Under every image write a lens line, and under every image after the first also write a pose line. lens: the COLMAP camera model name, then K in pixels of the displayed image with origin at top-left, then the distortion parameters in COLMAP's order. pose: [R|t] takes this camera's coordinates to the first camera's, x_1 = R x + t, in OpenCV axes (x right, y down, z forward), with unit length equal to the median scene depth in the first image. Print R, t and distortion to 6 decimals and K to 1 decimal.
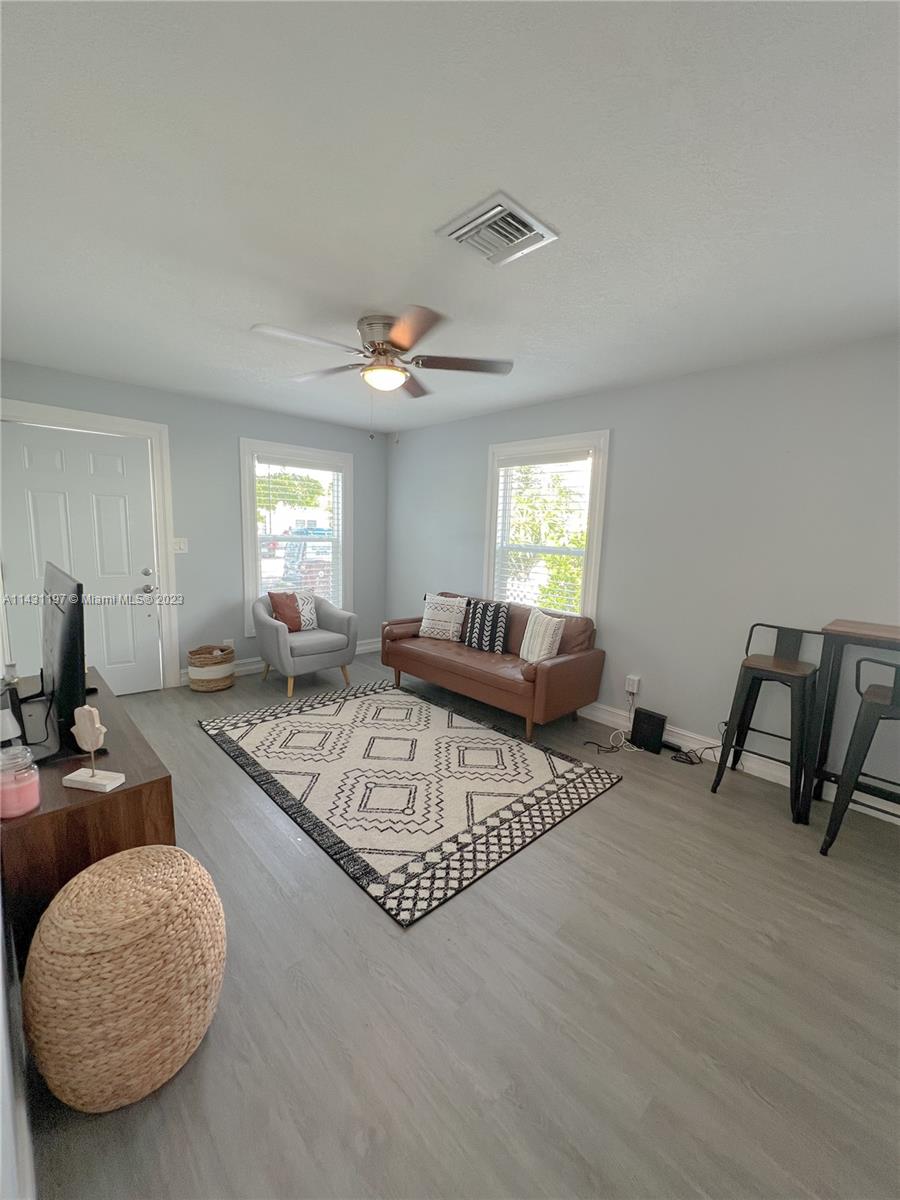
lens RADIAL K [[480.7, 0, 452.5], [0, 480.7, 597.8], [0, 0, 1]] dist [-0.006450, 0.005071]
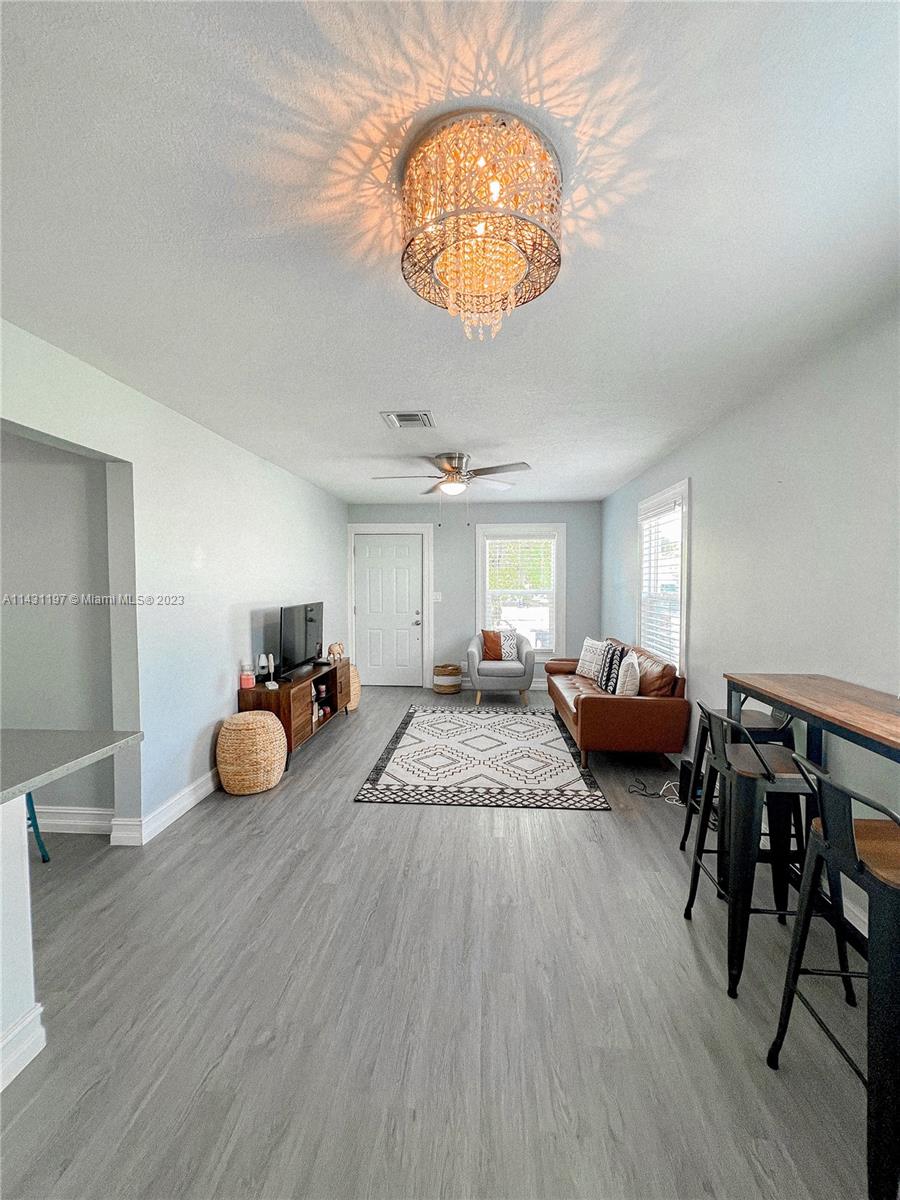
lens RADIAL K [[480.7, 0, 452.5], [0, 480.7, 597.8], [0, 0, 1]] dist [-0.006450, 0.005071]
pose [[0.669441, -0.007683, -0.742825, 0.909152], [-0.083504, 0.992831, -0.085523, 0.034752], [0.738157, 0.119282, 0.664000, -0.007953]]
